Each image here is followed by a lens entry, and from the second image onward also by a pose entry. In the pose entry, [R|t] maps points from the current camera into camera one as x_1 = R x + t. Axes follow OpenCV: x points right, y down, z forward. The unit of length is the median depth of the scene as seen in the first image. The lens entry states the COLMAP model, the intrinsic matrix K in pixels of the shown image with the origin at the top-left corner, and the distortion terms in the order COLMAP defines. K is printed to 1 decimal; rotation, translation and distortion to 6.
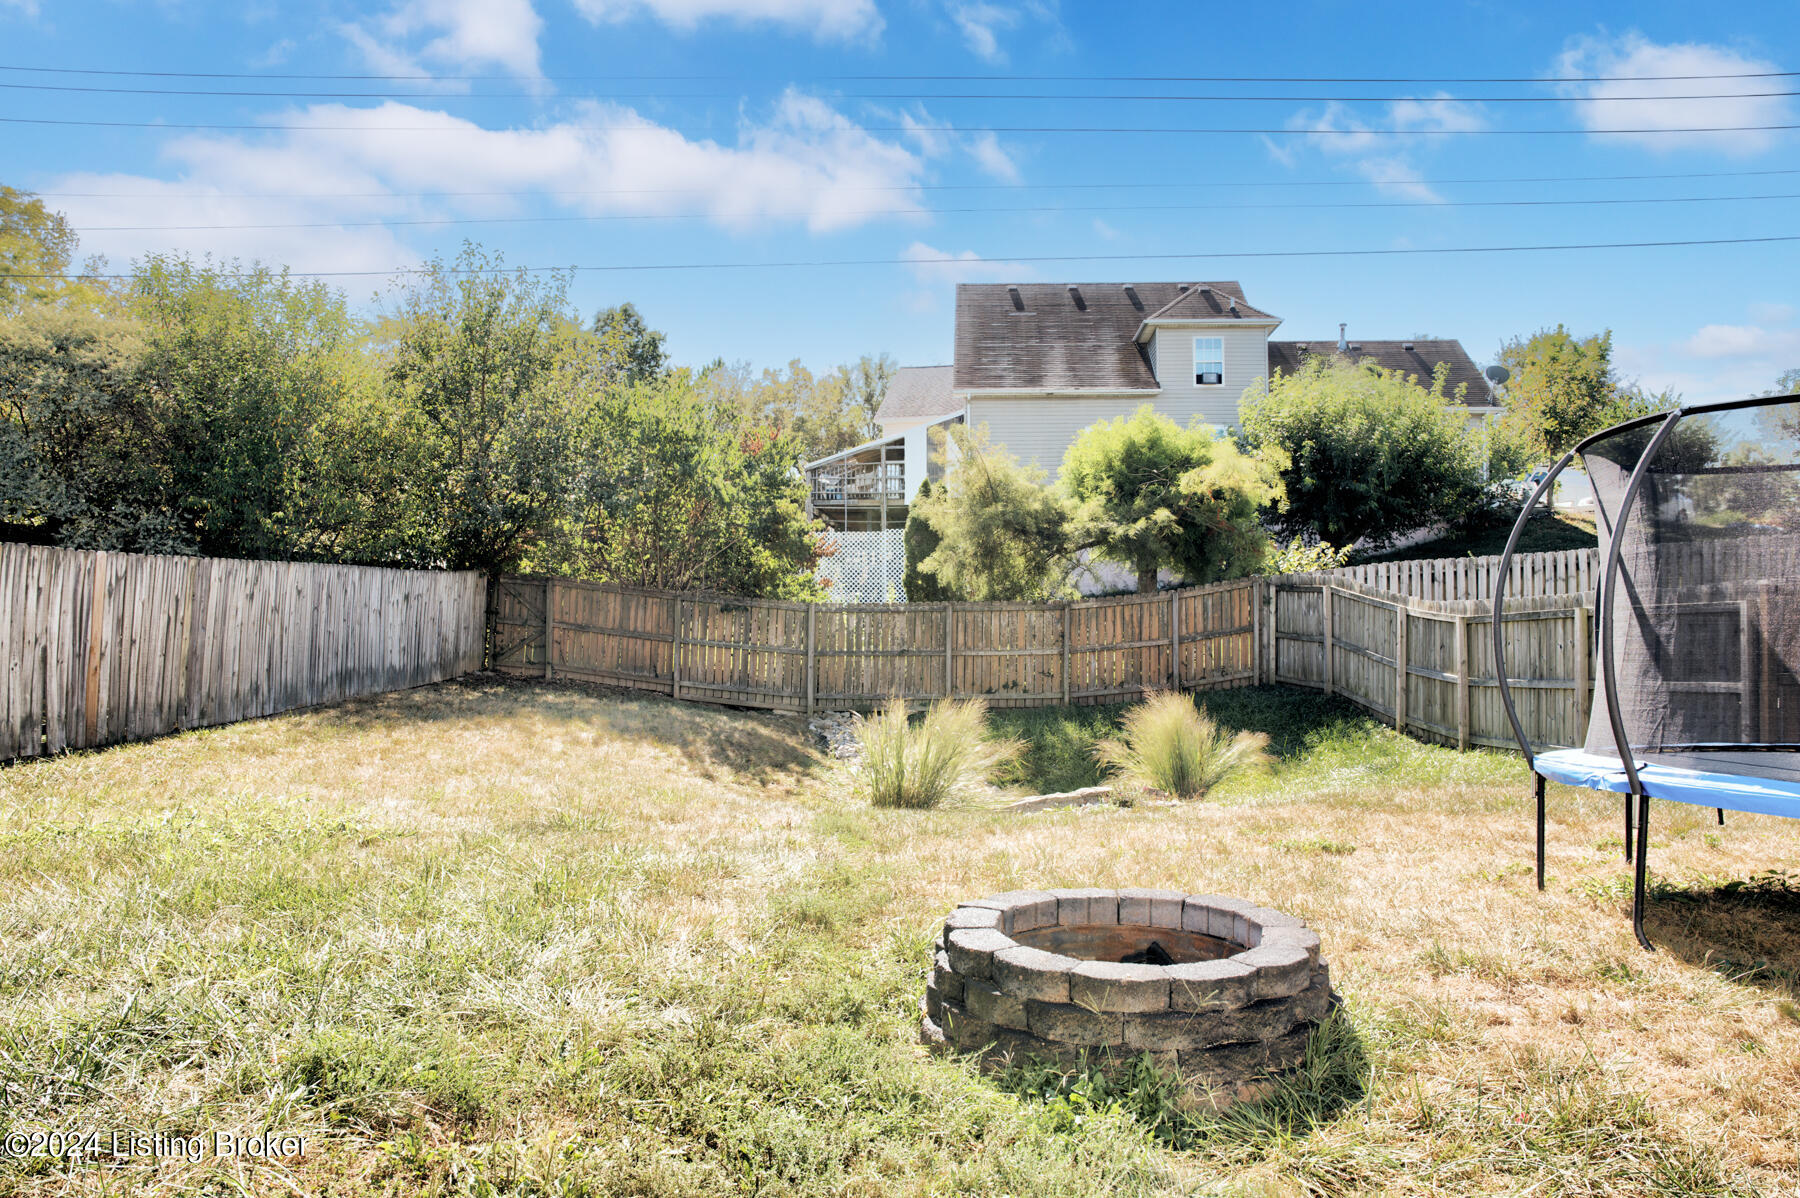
lens RADIAL K [[1278.2, 0, 900.1], [0, 1278.2, 558.9], [0, 0, 1]] dist [-0.040512, 0.004017]
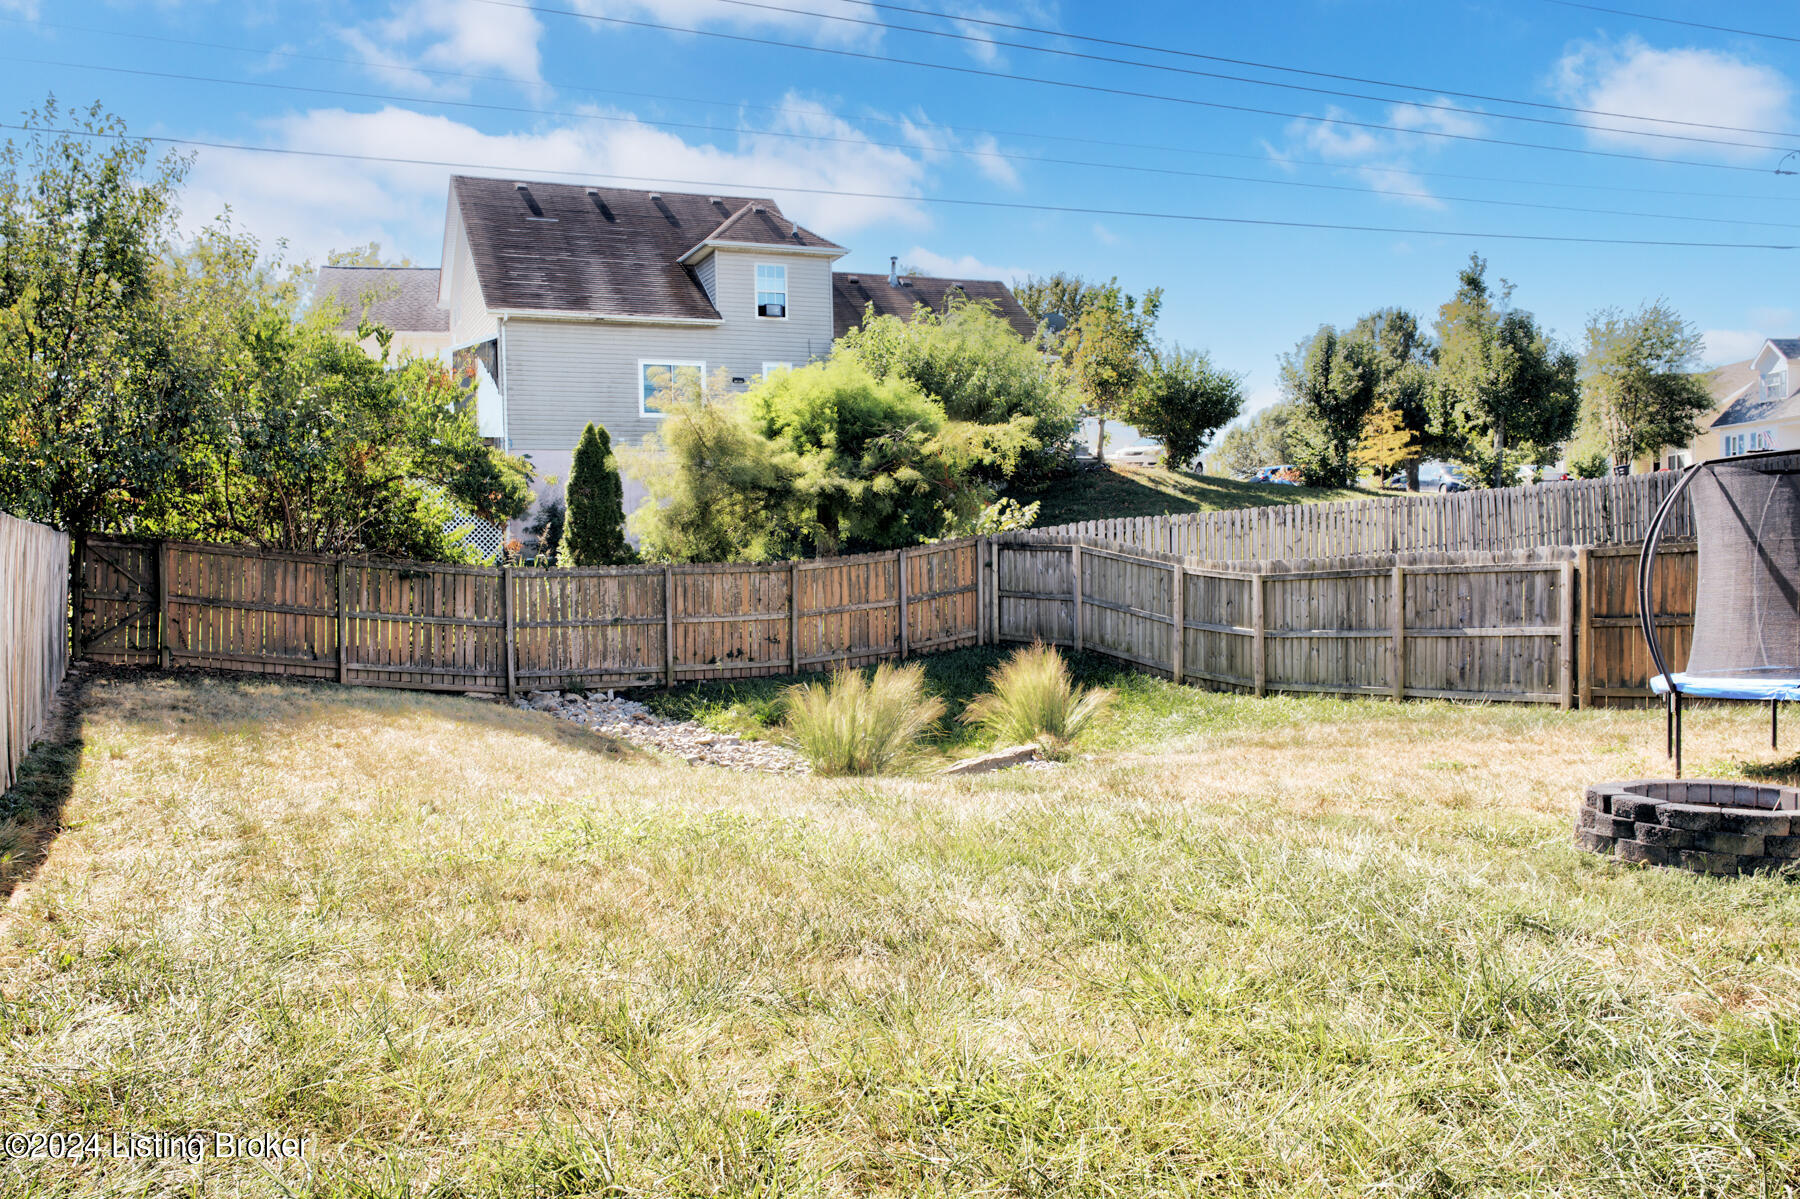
lens RADIAL K [[1498.8, 0, 900.0], [0, 1498.8, 599.5], [0, 0, 1]] dist [-0.039131, 0.002673]
pose [[0.910950, -0.022085, 0.411926, -0.250571], [-0.004191, 0.998019, 0.062777, -0.008733], [-0.412496, -0.058913, 0.909052, -0.031476]]
